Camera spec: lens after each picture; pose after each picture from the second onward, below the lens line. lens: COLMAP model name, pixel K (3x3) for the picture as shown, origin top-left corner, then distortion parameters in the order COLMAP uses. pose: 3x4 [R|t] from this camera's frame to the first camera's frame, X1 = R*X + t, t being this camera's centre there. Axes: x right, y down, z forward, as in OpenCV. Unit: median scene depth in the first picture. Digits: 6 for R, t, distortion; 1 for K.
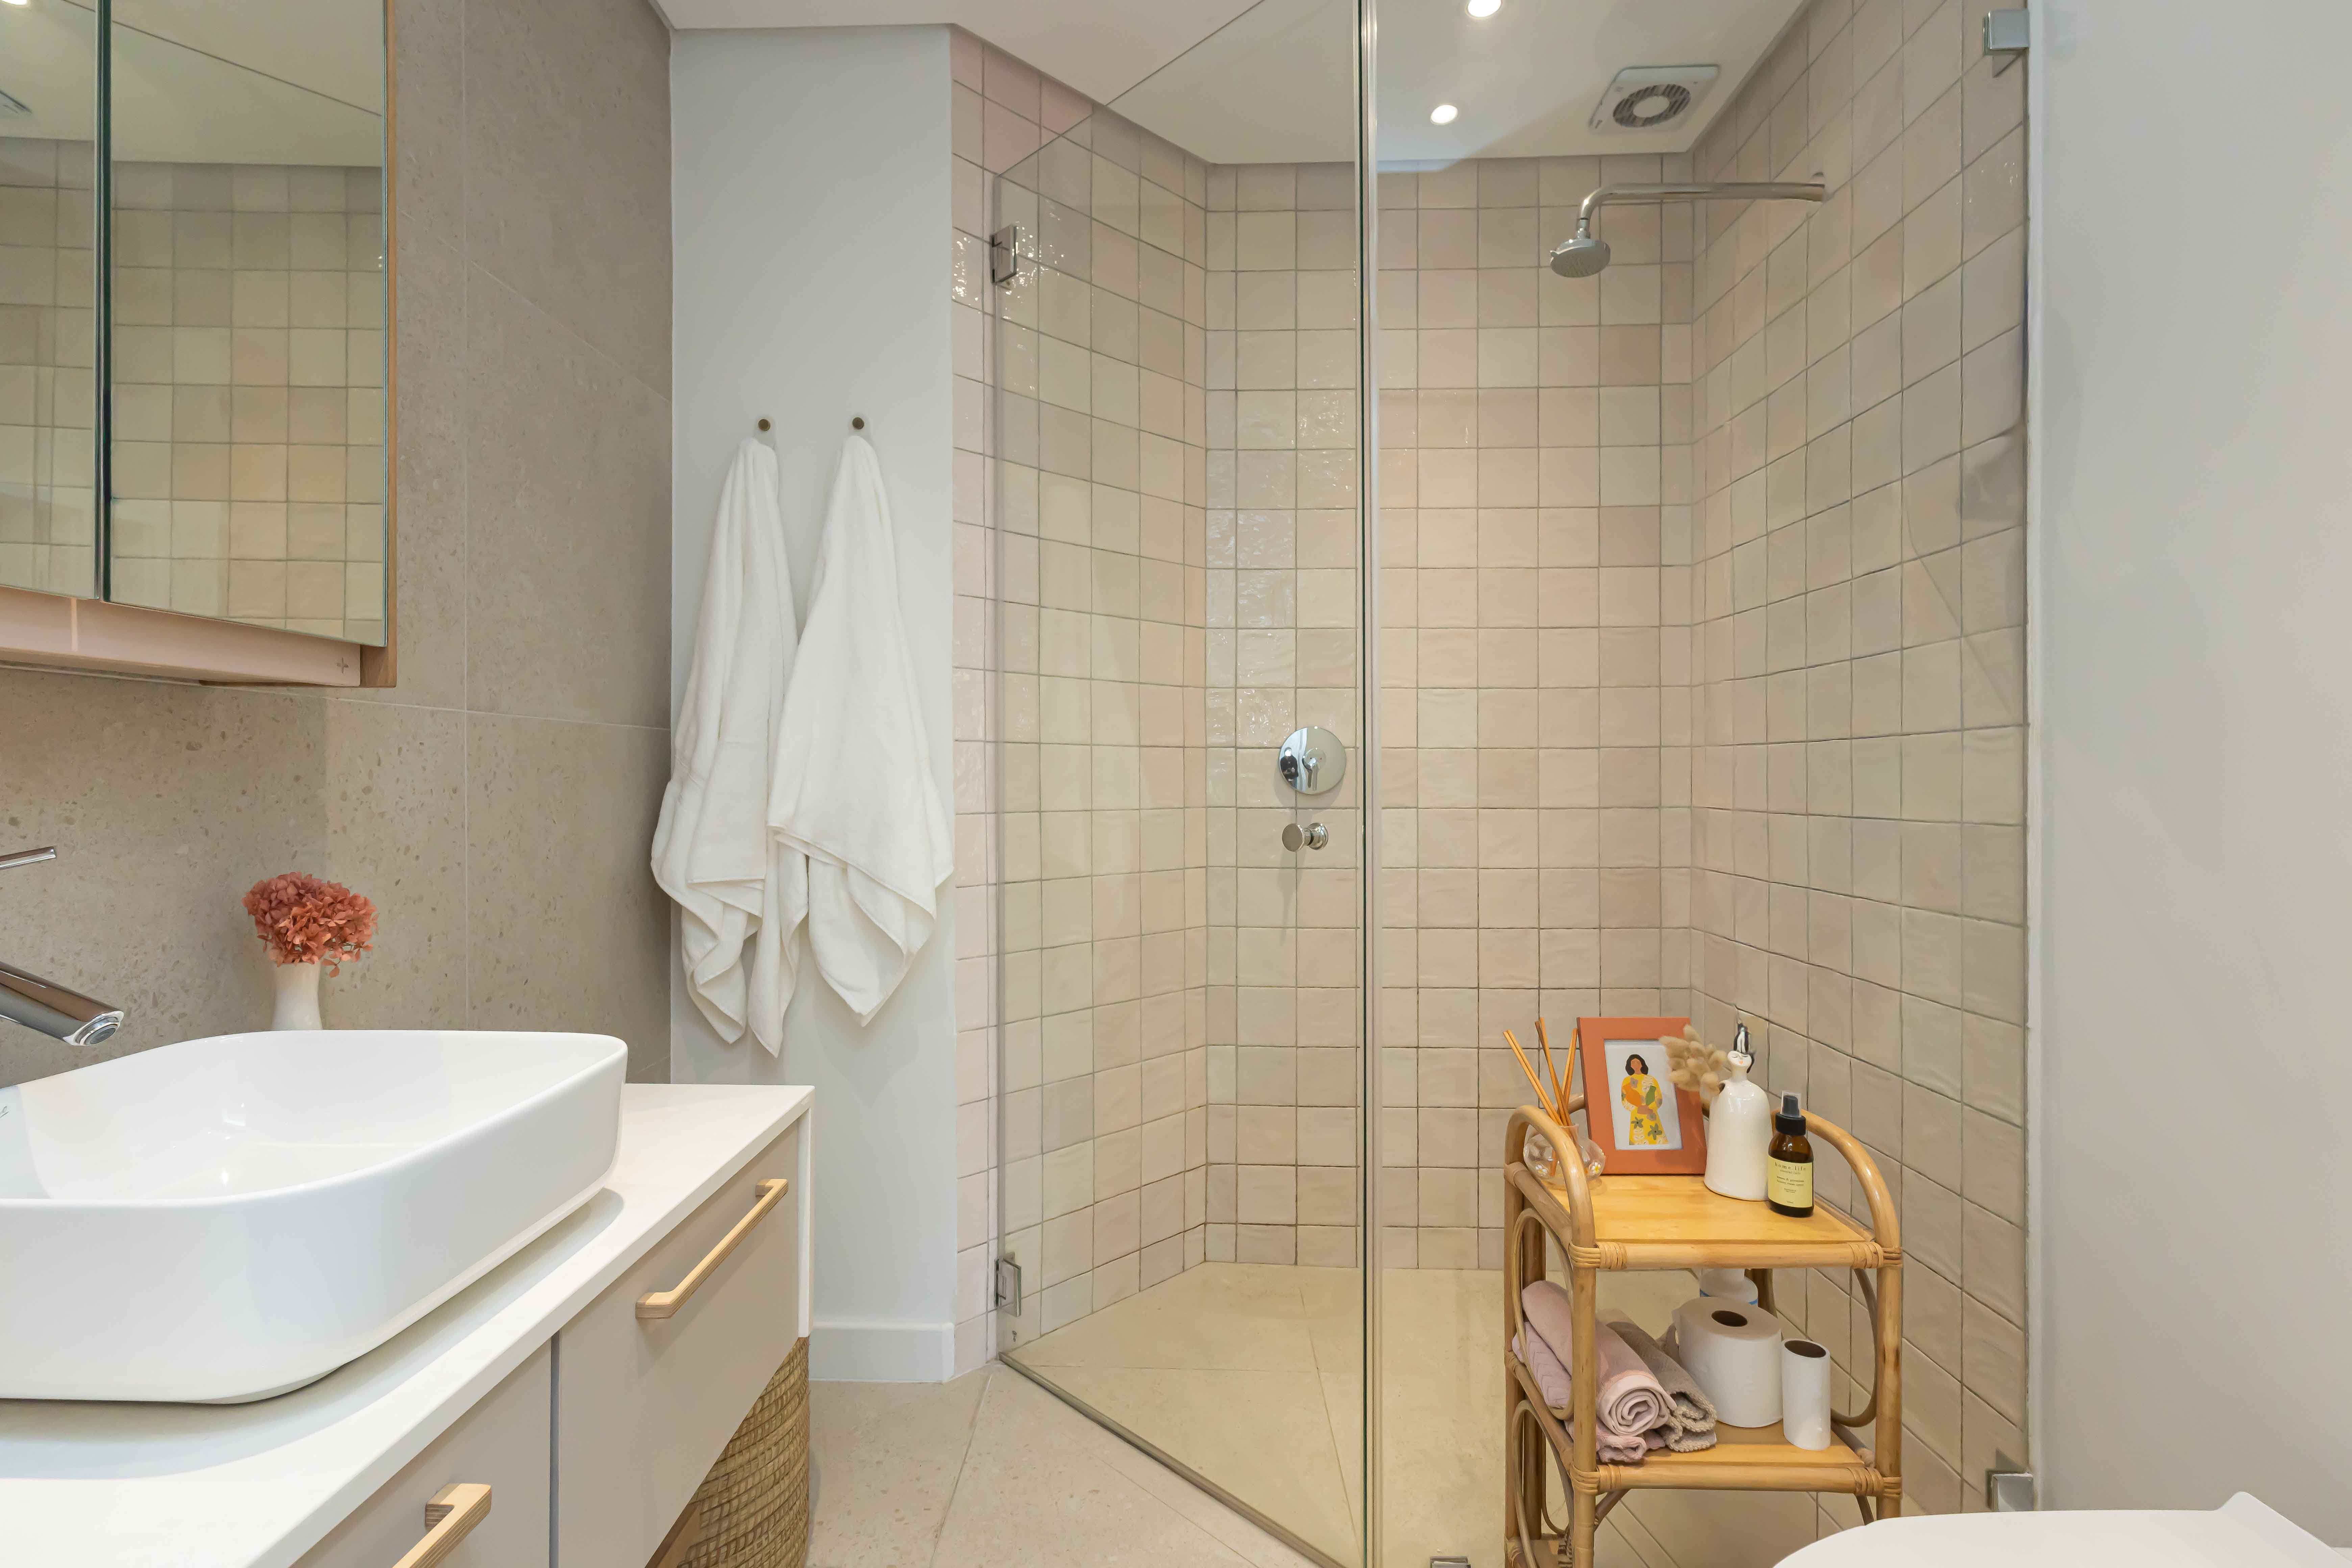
lens RADIAL K [[1096.1, 0, 1135.6], [0, 1096.1, 783.5], [0, 0, 1]] dist [0.005620, 0.001699]
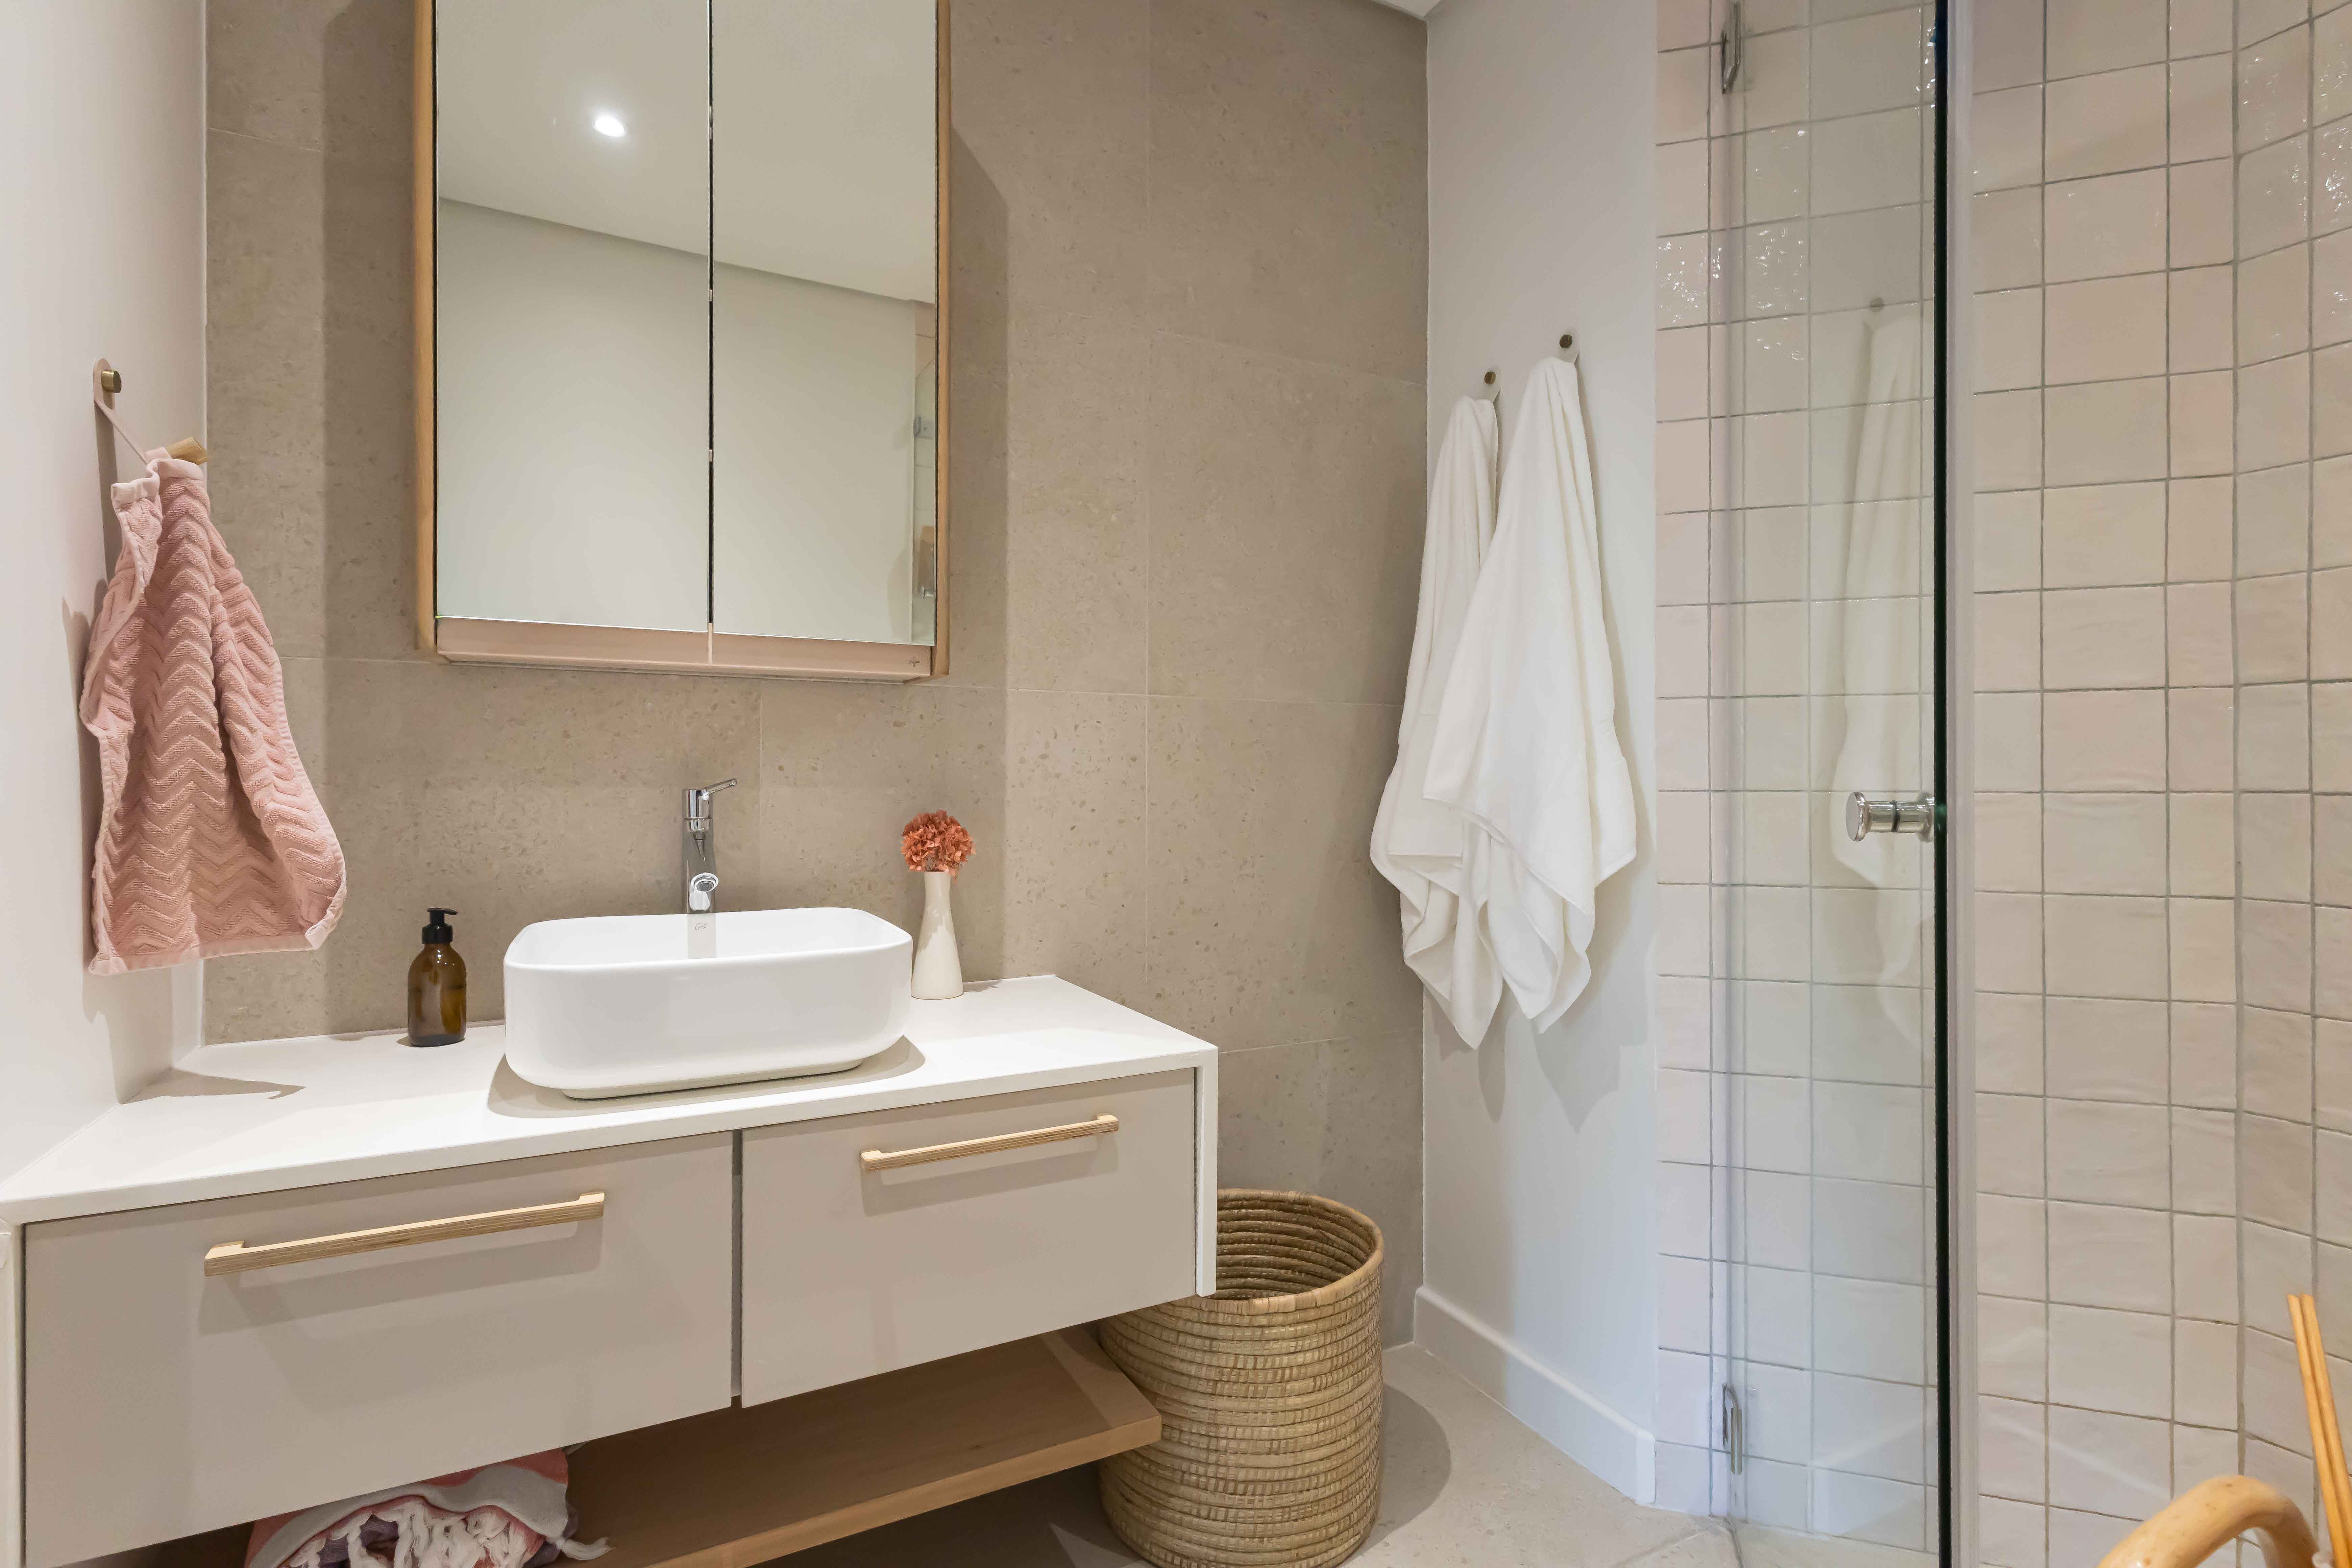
lens RADIAL K [[1096.1, 0, 1169.1], [0, 1096.1, 778.3], [0, 0, 1]] dist [0.005620, 0.001699]
pose [[0.500273, -0.003719, -0.865860, 0.395745], [-0.006243, 0.999949, -0.007902, 0.031128], [0.865845, 0.009358, 0.500224, 0.342249]]
